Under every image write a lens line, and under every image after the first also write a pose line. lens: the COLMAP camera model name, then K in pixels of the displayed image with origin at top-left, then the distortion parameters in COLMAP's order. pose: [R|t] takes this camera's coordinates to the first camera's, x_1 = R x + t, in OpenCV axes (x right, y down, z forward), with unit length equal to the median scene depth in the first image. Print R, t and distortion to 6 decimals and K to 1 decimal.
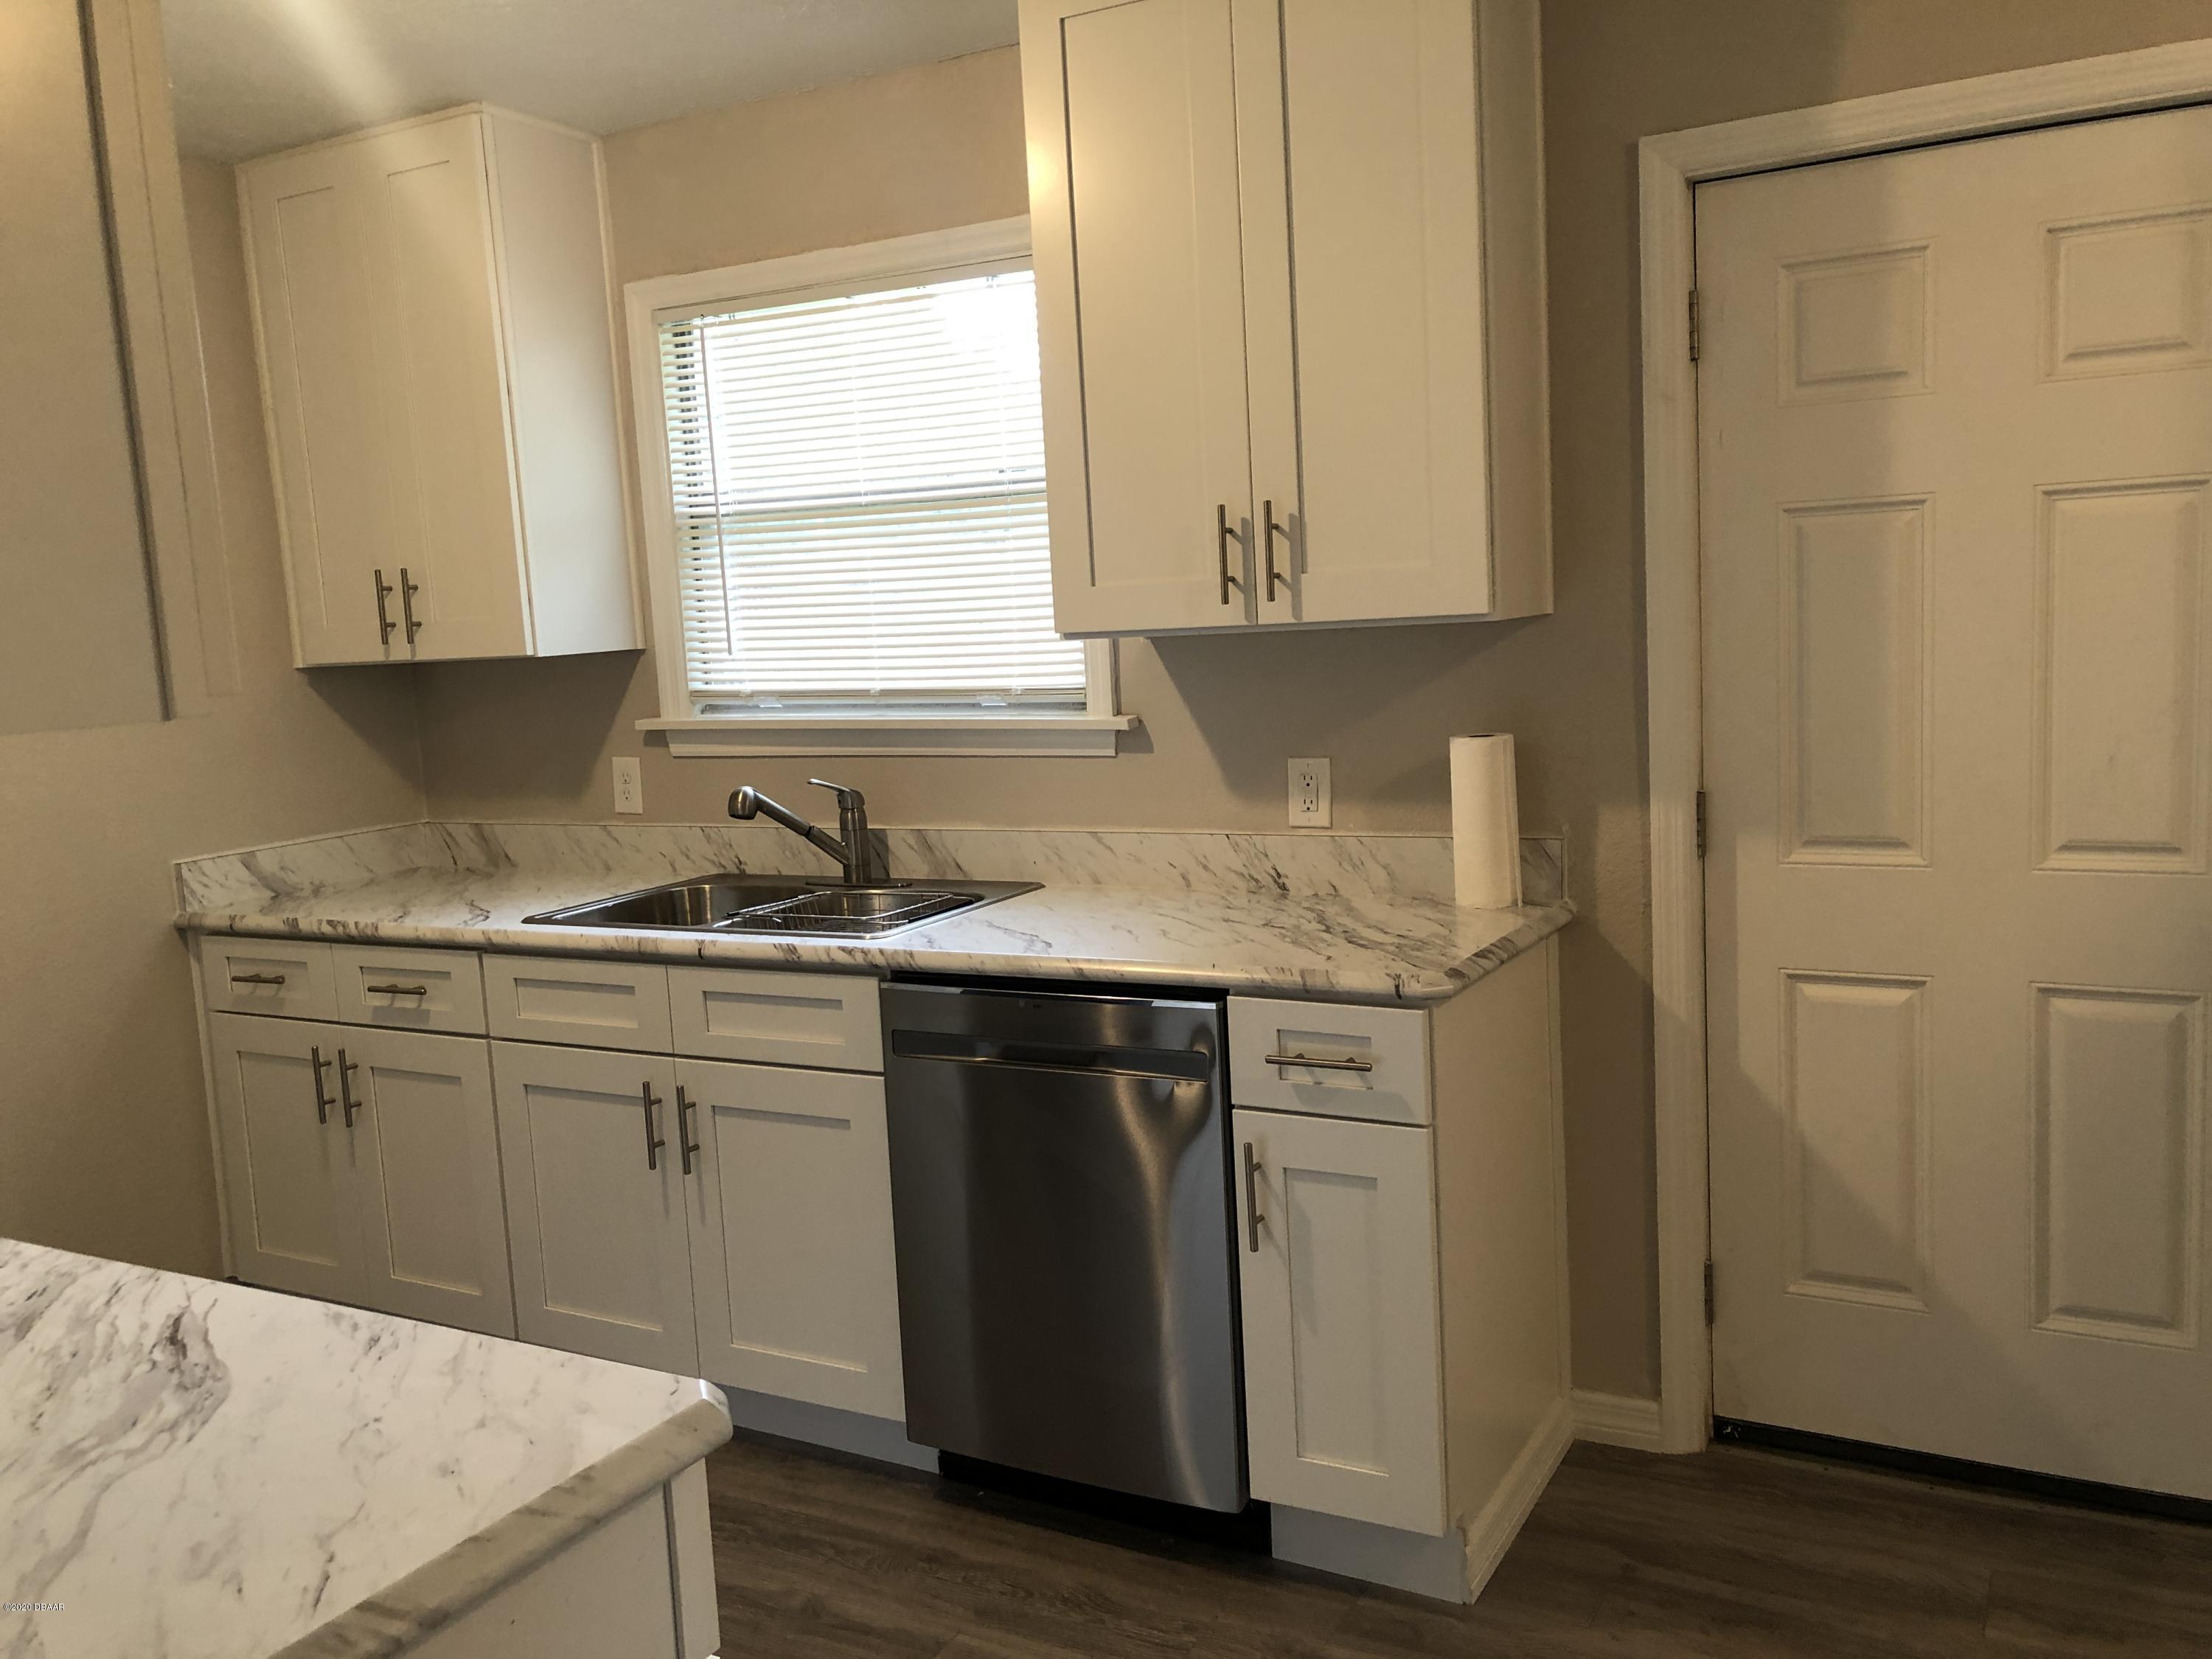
lens RADIAL K [[1832.4, 0, 1112.2], [0, 1832.4, 824.4], [0, 0, 1]] dist [0.025367, -0.020084]
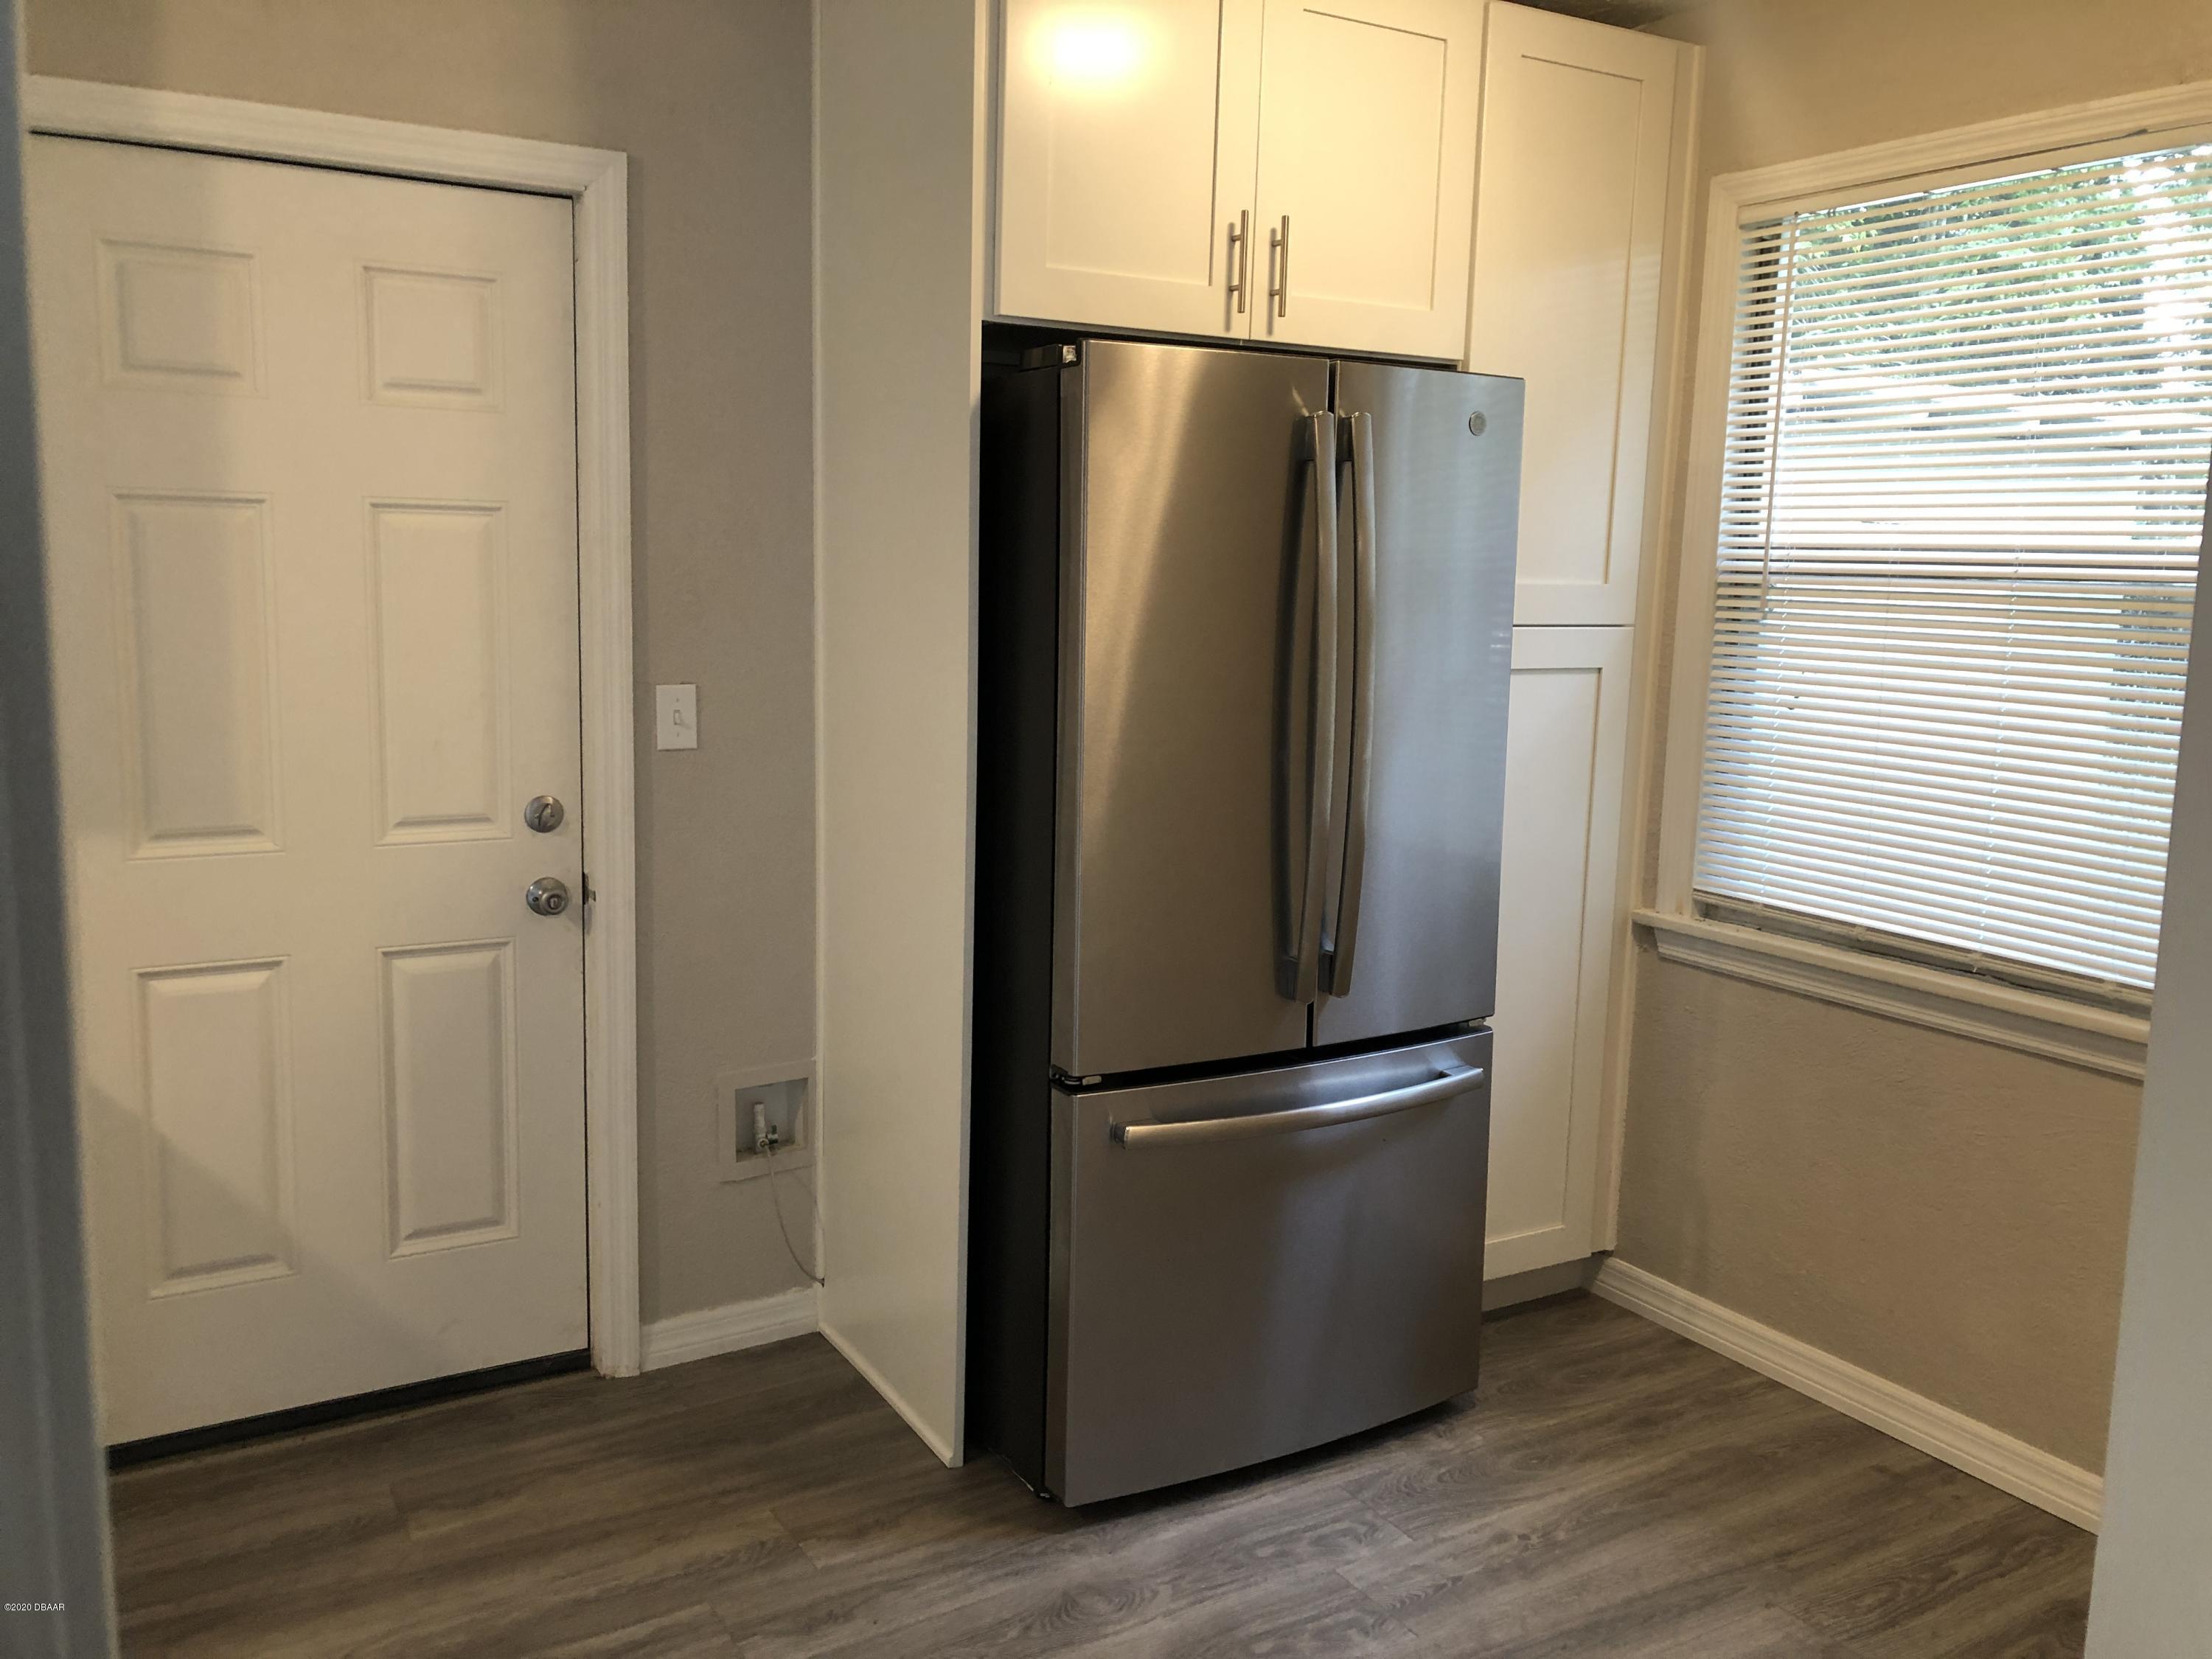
lens RADIAL K [[1801.8, 0, 1098.9], [0, 1801.8, 824.5], [0, 0, 1]] dist [0.038597, -0.030235]
pose [[0.498668, -0.066160, 0.864264, -0.219797], [0.056526, 0.997443, 0.043741, -0.011217], [-0.864948, 0.027041, 0.501133, 0.080446]]
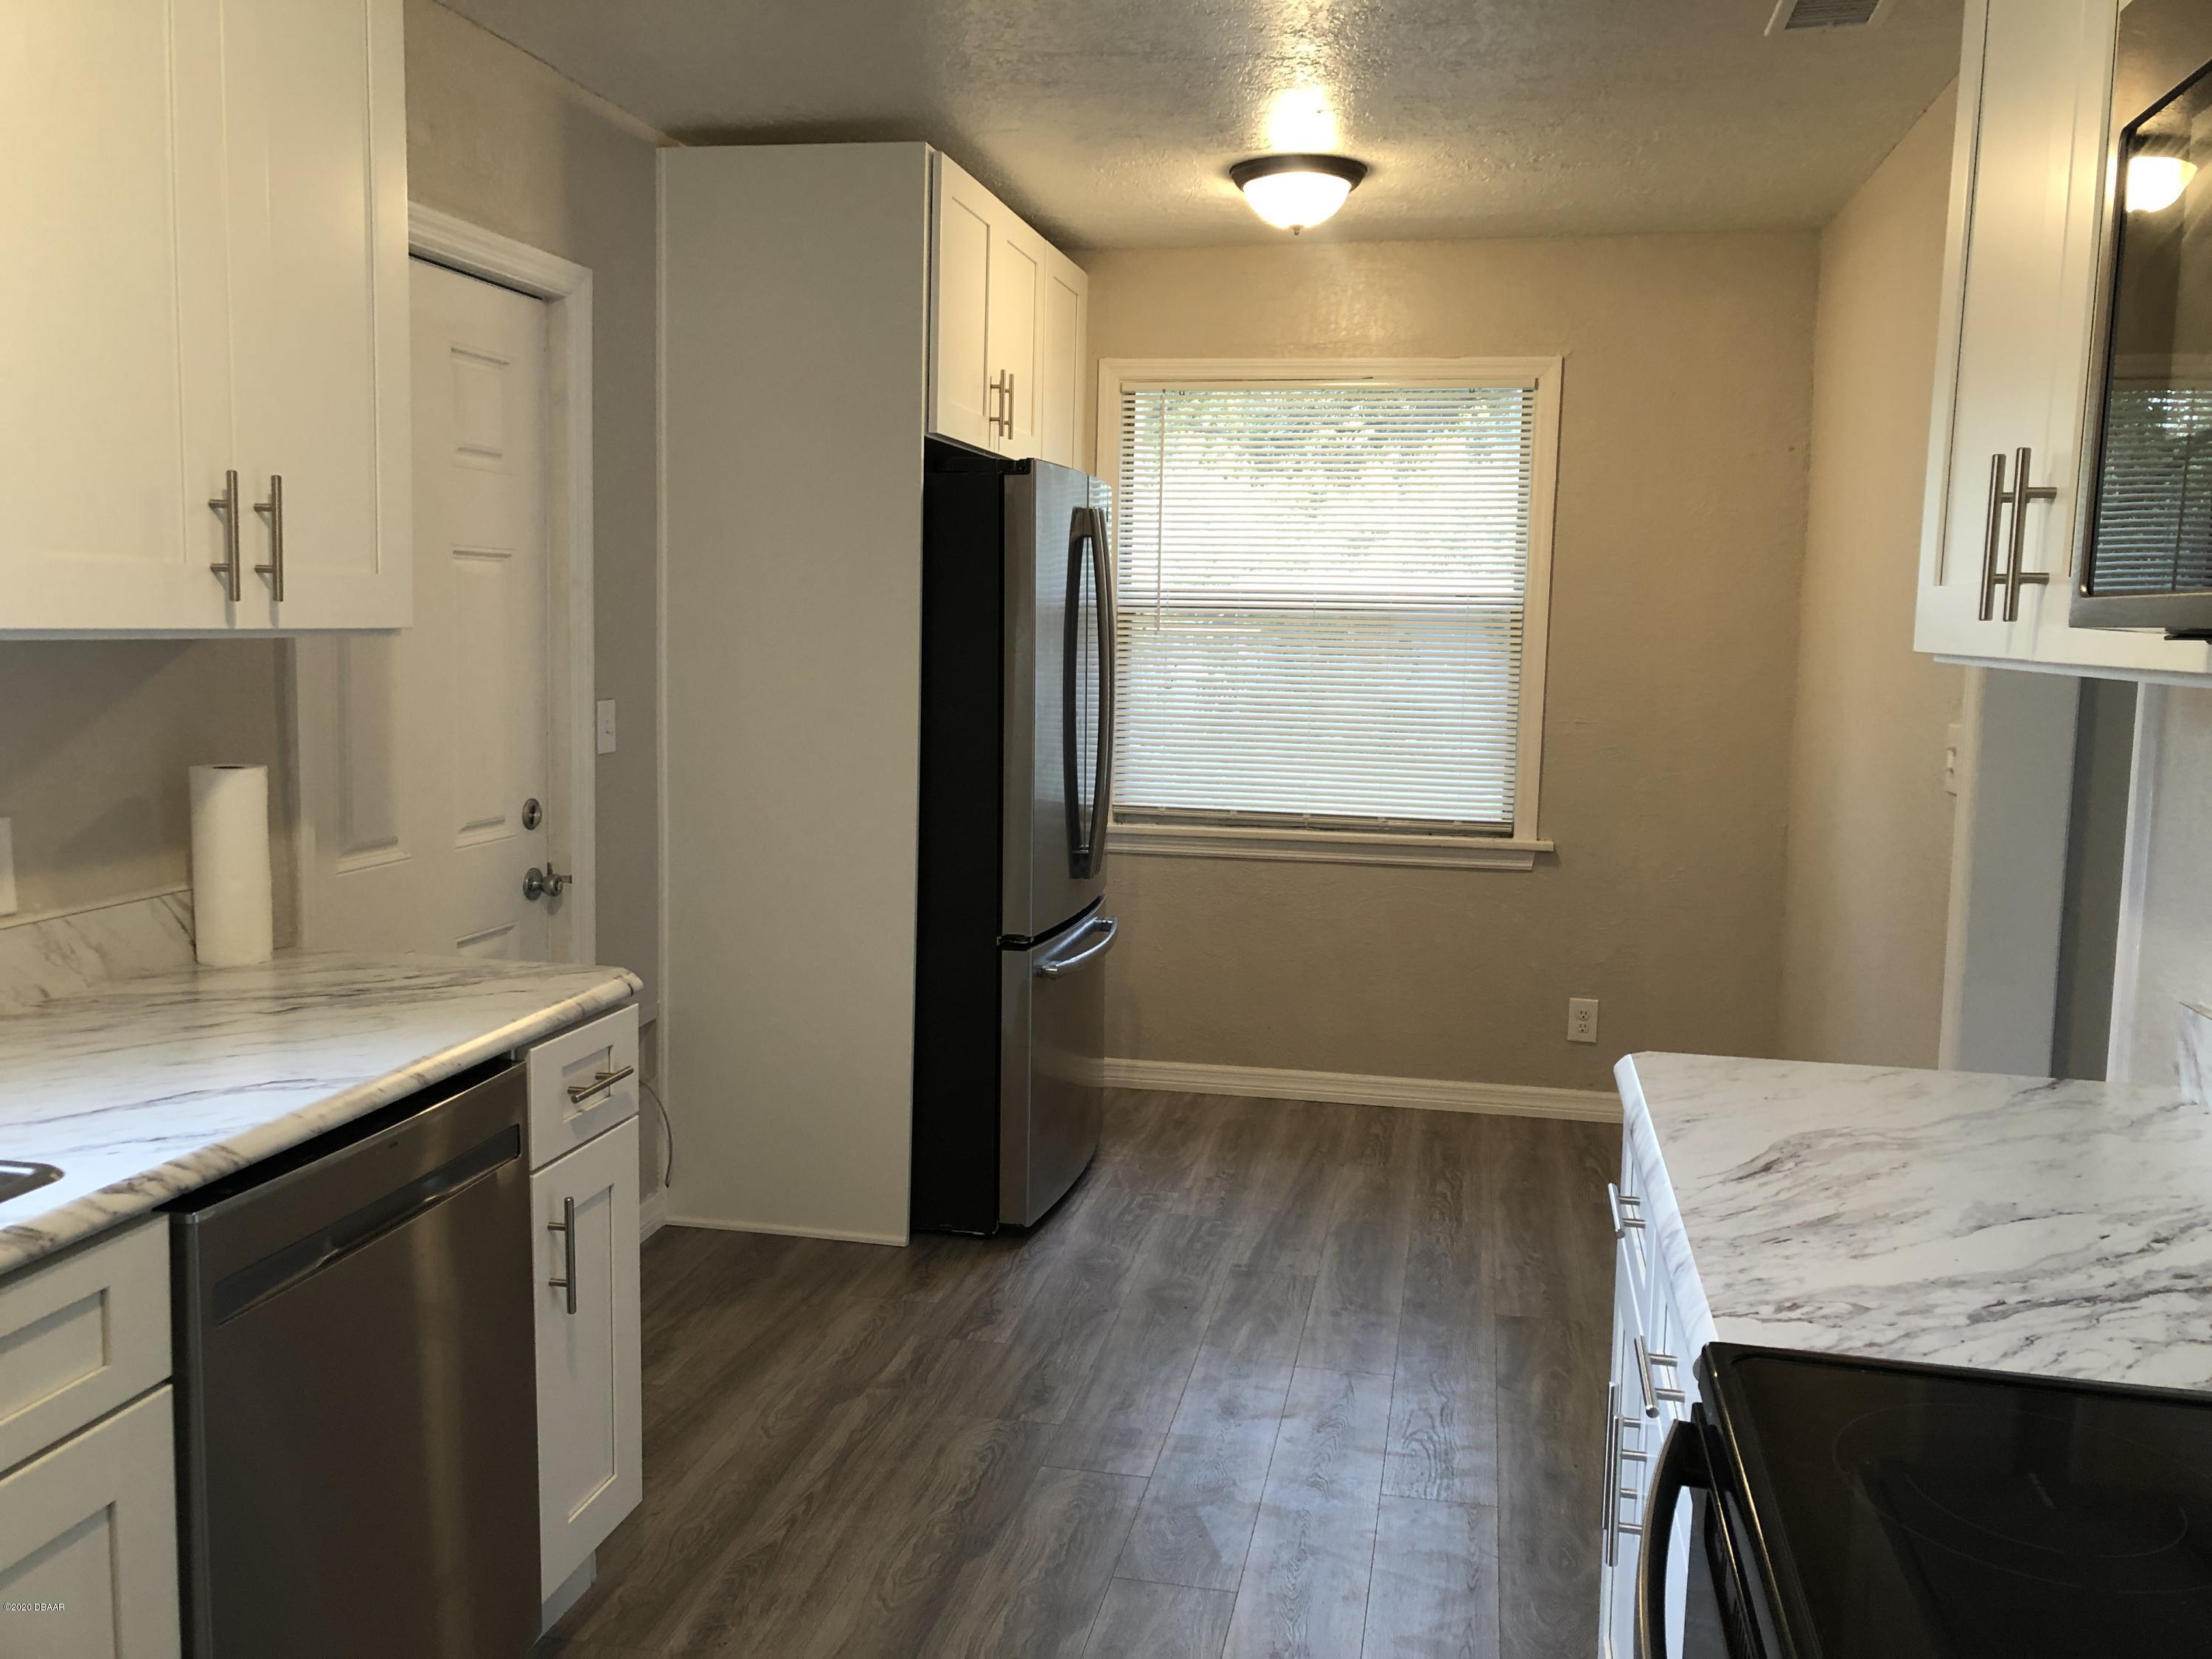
lens RADIAL K [[1801.8, 0, 1123.4], [0, 1801.8, 833.7], [0, 0, 1]] dist [0.038597, -0.030235]
pose [[-0.306073, -0.070541, 0.949391, -0.811624], [0.107951, 0.988247, 0.108230, -0.069988], [-0.945868, 0.135614, -0.294861, 0.922614]]
